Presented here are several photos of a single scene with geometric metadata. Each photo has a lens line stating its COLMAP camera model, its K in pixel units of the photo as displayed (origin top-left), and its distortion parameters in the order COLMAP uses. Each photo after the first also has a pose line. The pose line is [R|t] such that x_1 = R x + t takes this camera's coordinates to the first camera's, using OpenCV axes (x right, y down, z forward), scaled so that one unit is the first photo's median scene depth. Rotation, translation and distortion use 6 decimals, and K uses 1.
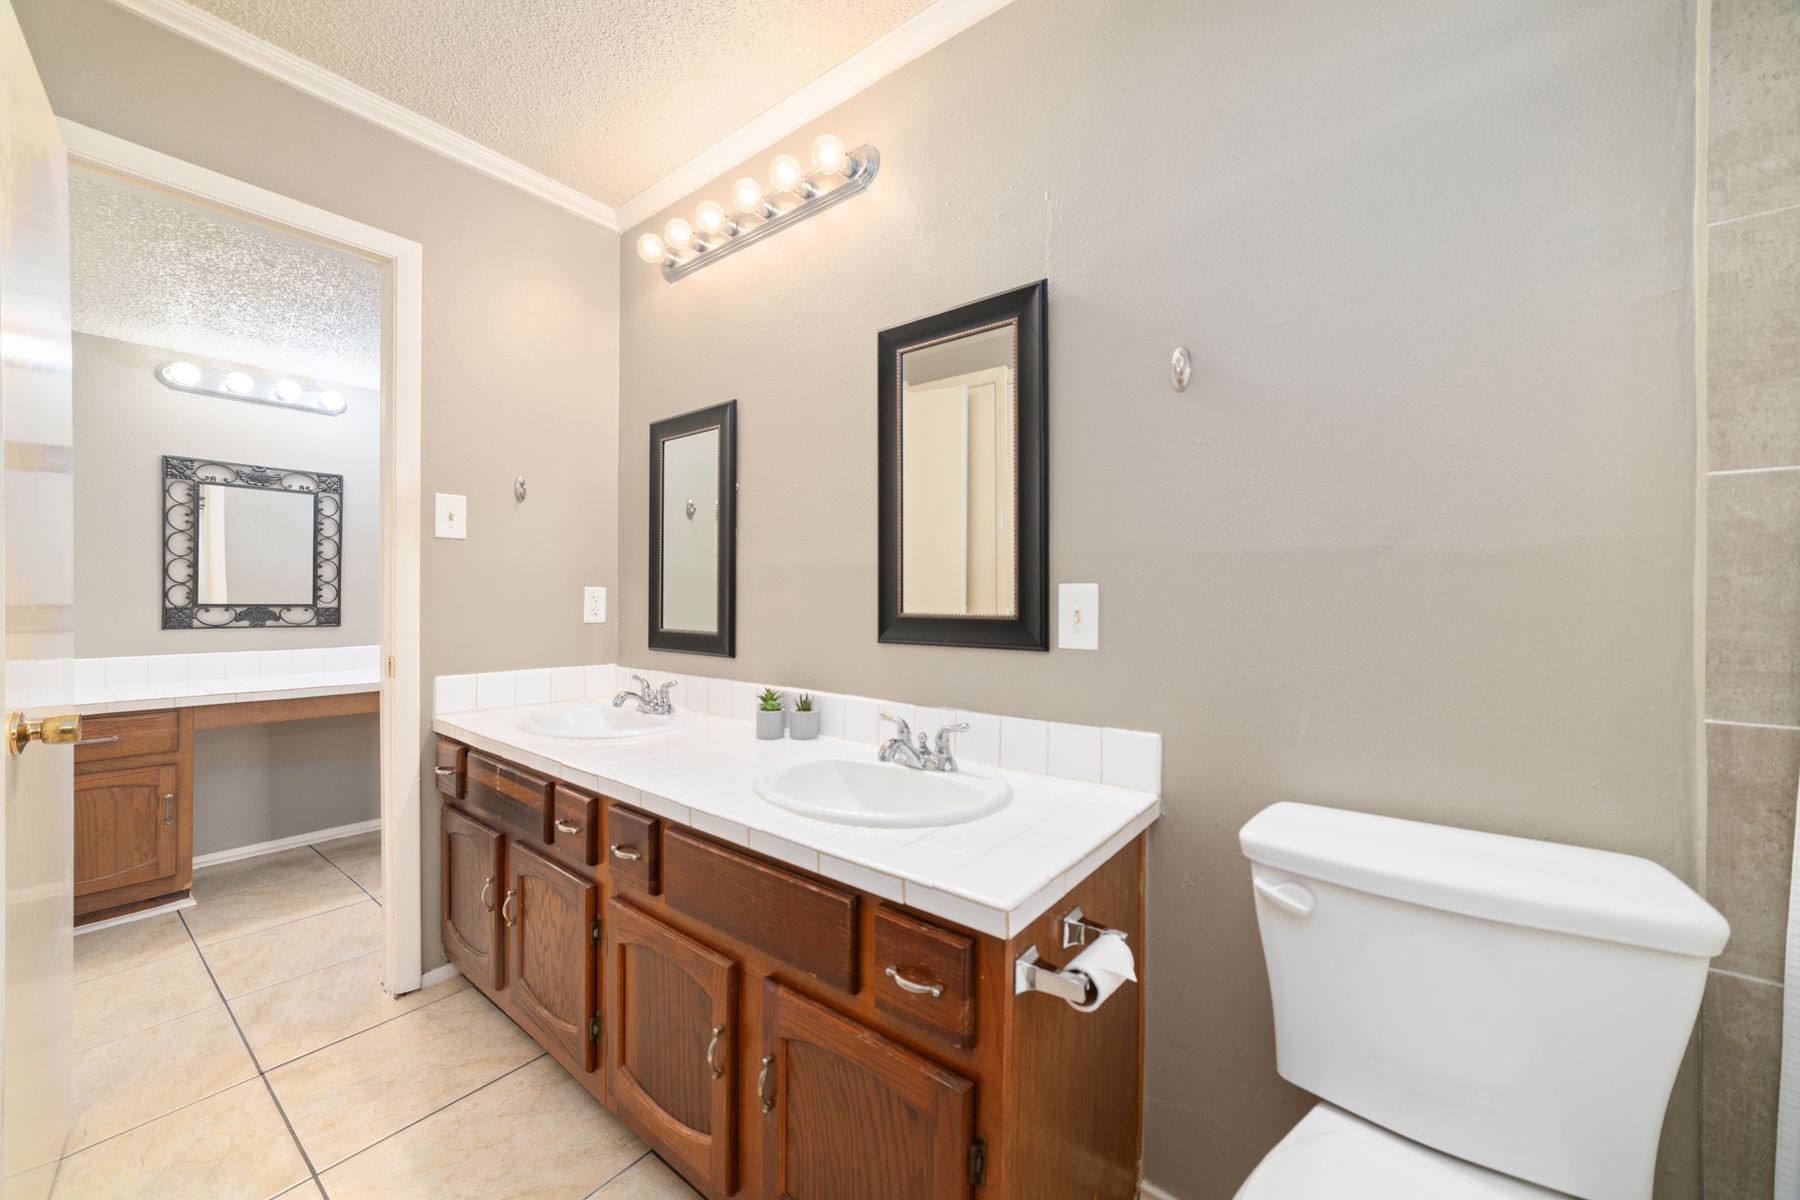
lens RADIAL K [[682.6, 0, 892.2], [0, 682.6, 601.2], [0, 0, 1]] dist [-0.018312, 0.002436]
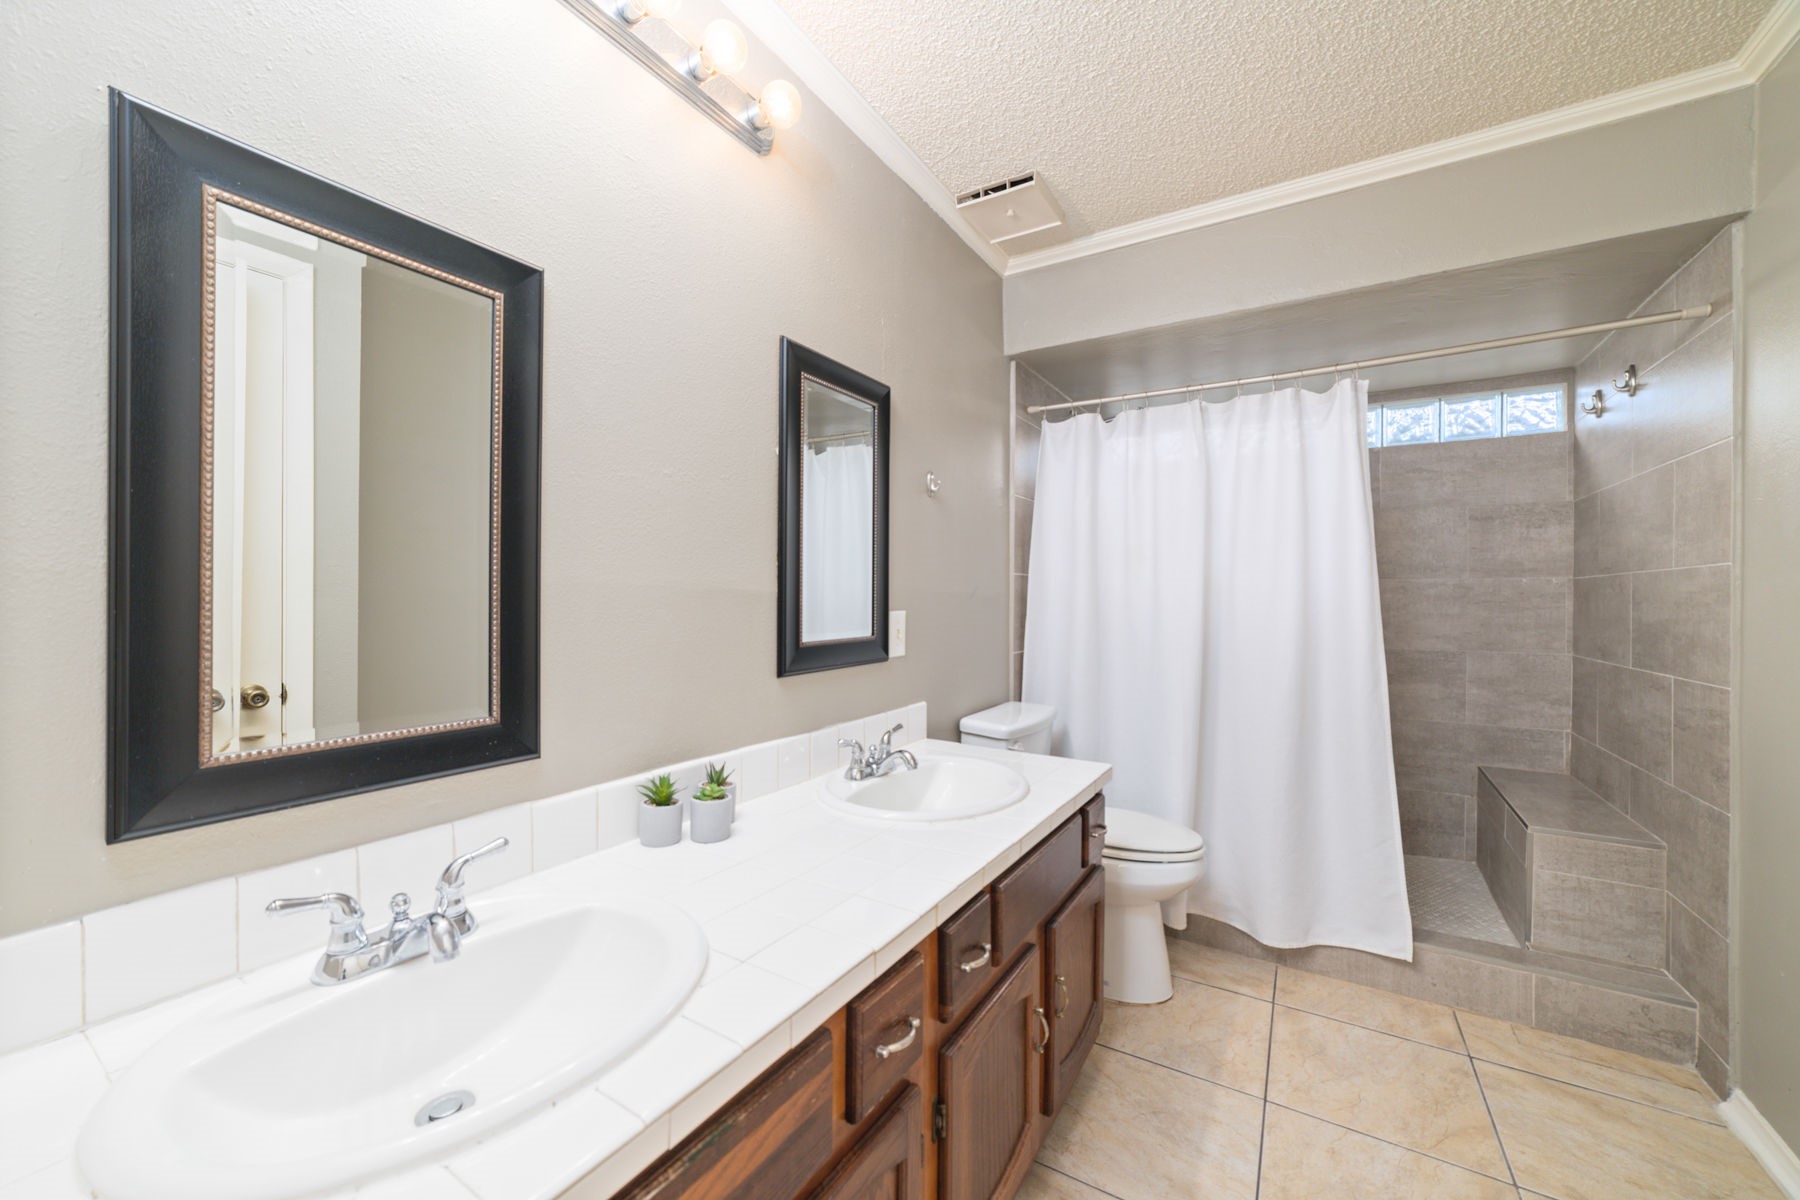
lens RADIAL K [[682.6, 0, 892.6], [0, 682.6, 597.0], [0, 0, 1]] dist [-0.018312, 0.002436]
pose [[-0.107256, -0.010996, 0.994171, -0.891379], [-0.004242, 0.999935, 0.010602, -0.054128], [-0.994222, -0.003080, -0.107296, 0.890240]]
